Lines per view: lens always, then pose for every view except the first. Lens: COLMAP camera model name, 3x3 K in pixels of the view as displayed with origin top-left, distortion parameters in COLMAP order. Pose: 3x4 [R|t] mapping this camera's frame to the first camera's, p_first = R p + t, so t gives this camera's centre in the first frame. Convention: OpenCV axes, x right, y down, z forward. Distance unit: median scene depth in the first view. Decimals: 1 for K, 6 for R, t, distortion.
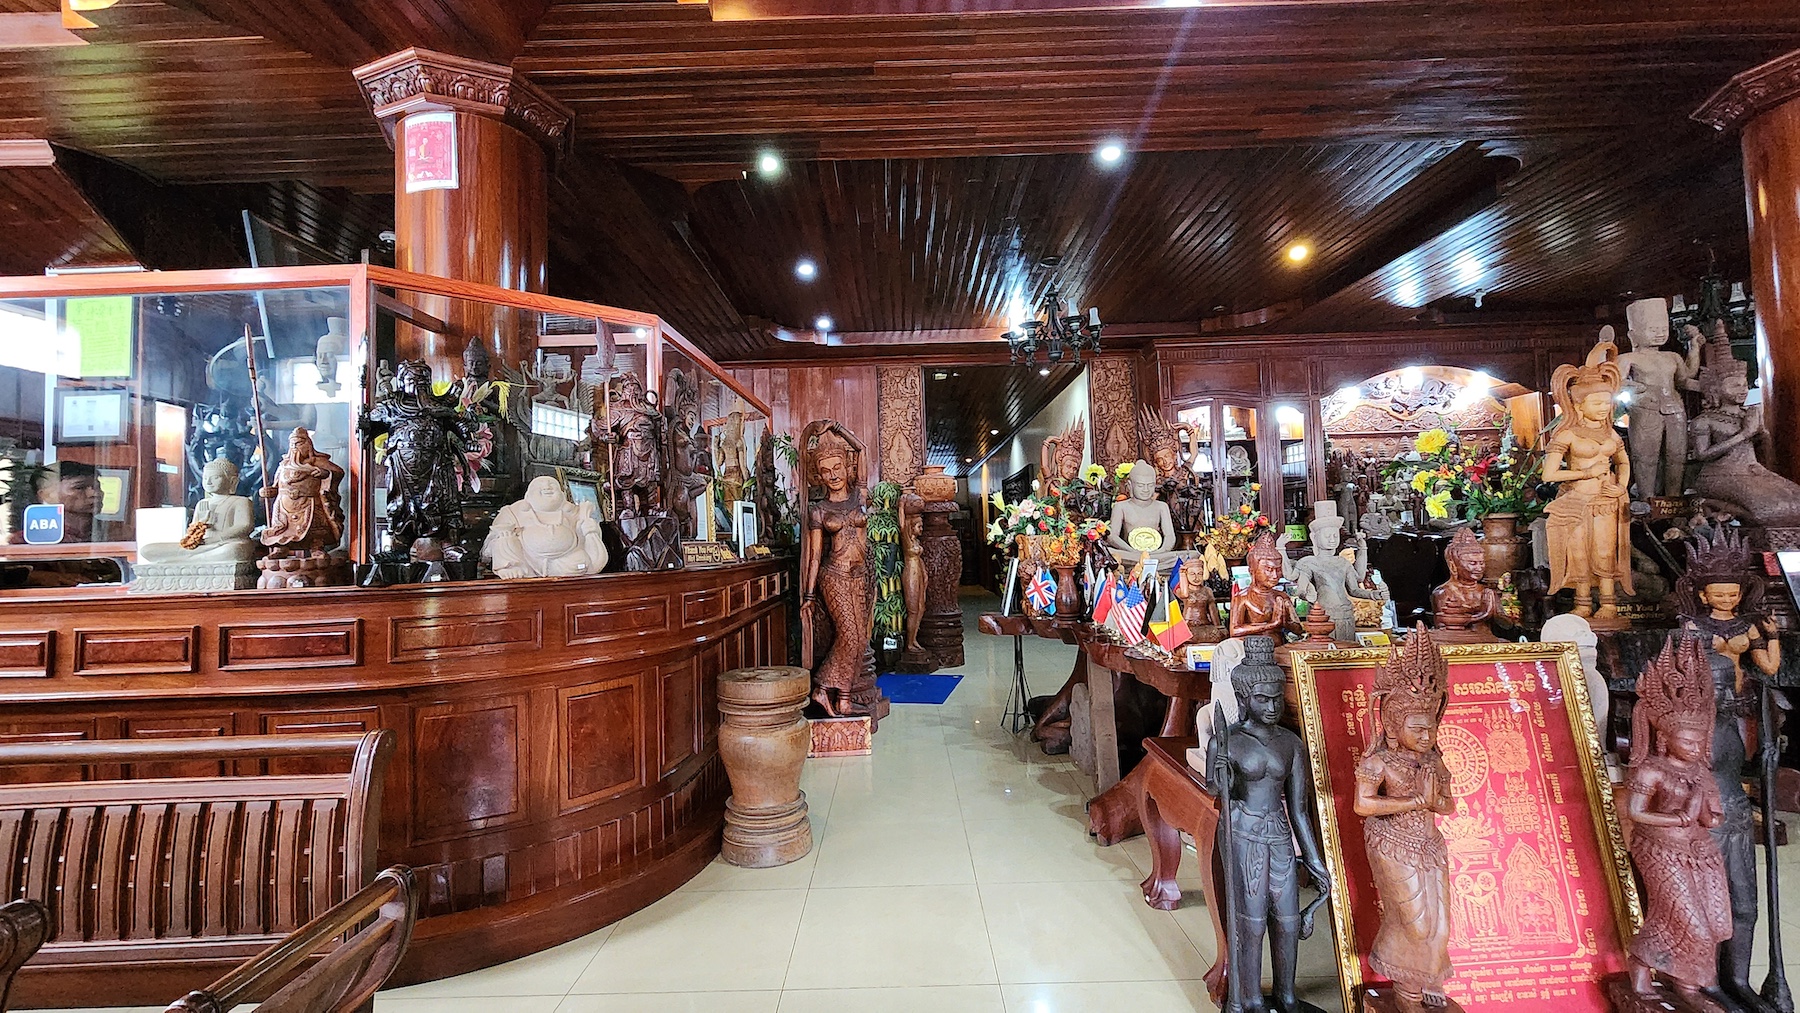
lens RADIAL K [[736.7, 0, 892.7], [0, 736.7, 513.6], [0, 0, 1]] dist [0.001896, 0.000016]
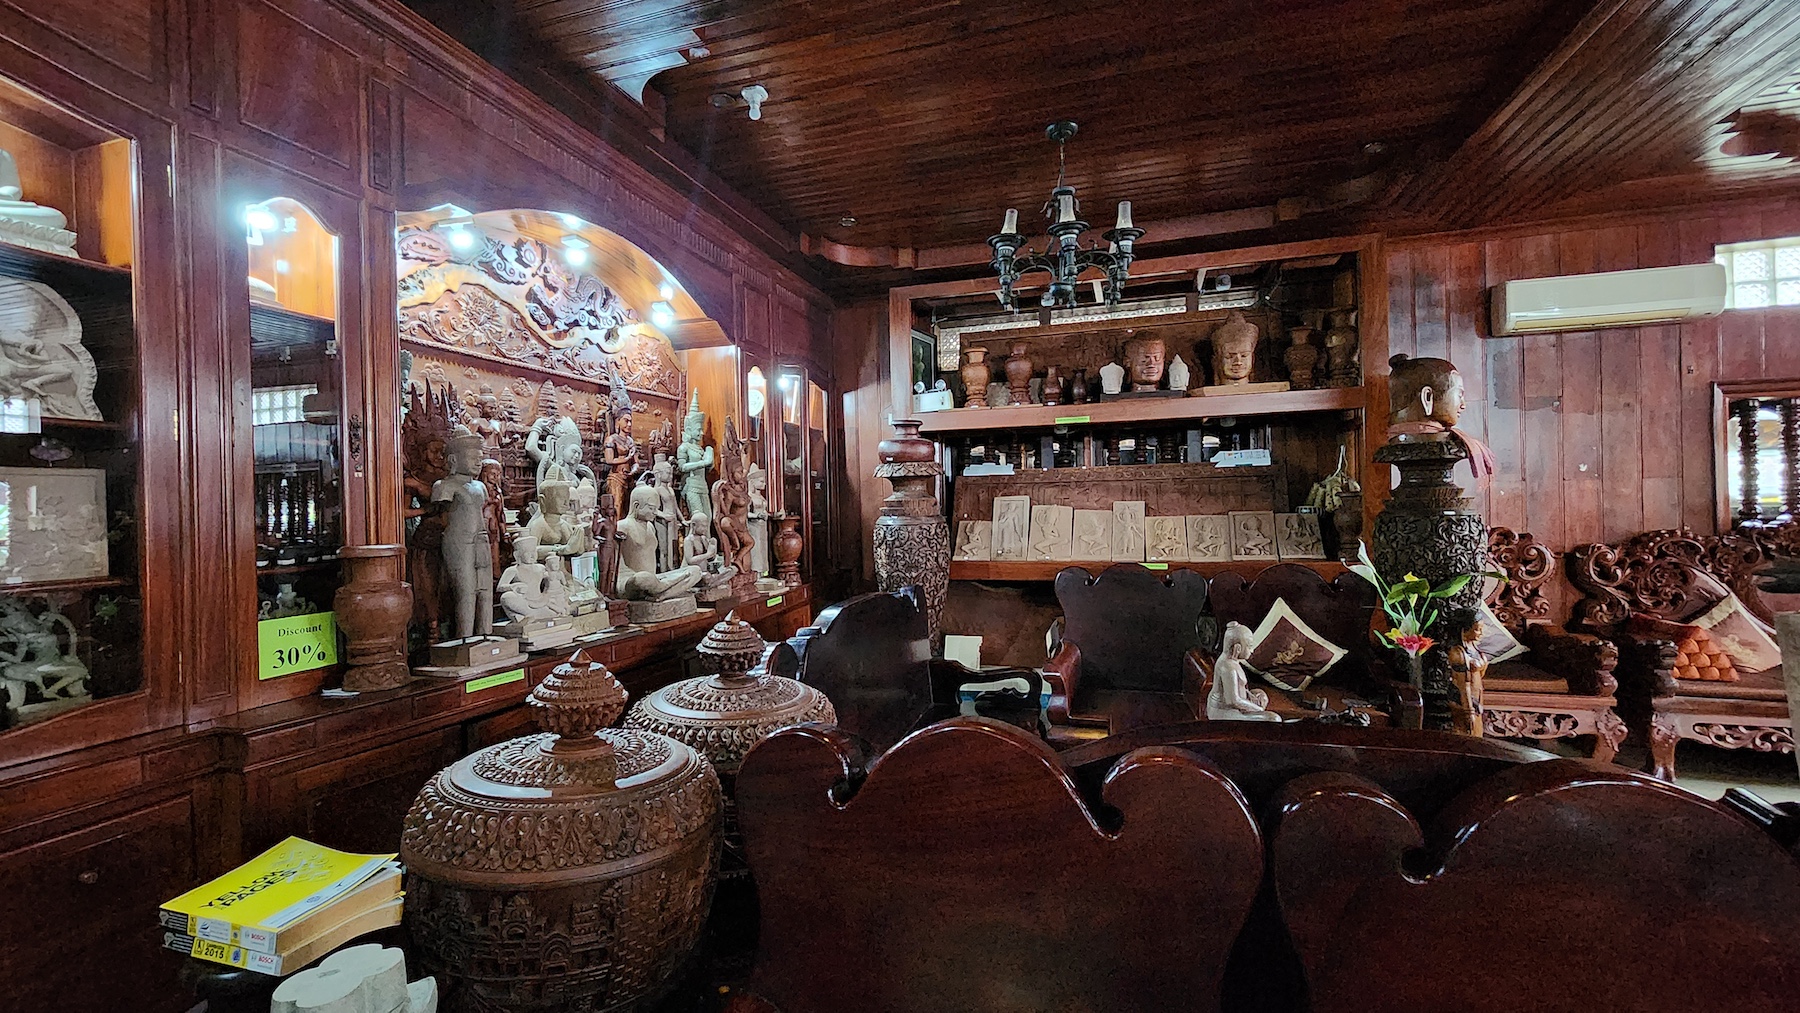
lens RADIAL K [[736.7, 0, 901.7], [0, 736.7, 524.5], [0, 0, 1]] dist [0.001896, 0.000016]
pose [[0.281580, -0.001316, 0.959537, 0.320119], [-0.037100, 0.999236, 0.012258, -0.030286], [-0.958820, -0.039050, 0.281316, 0.663589]]
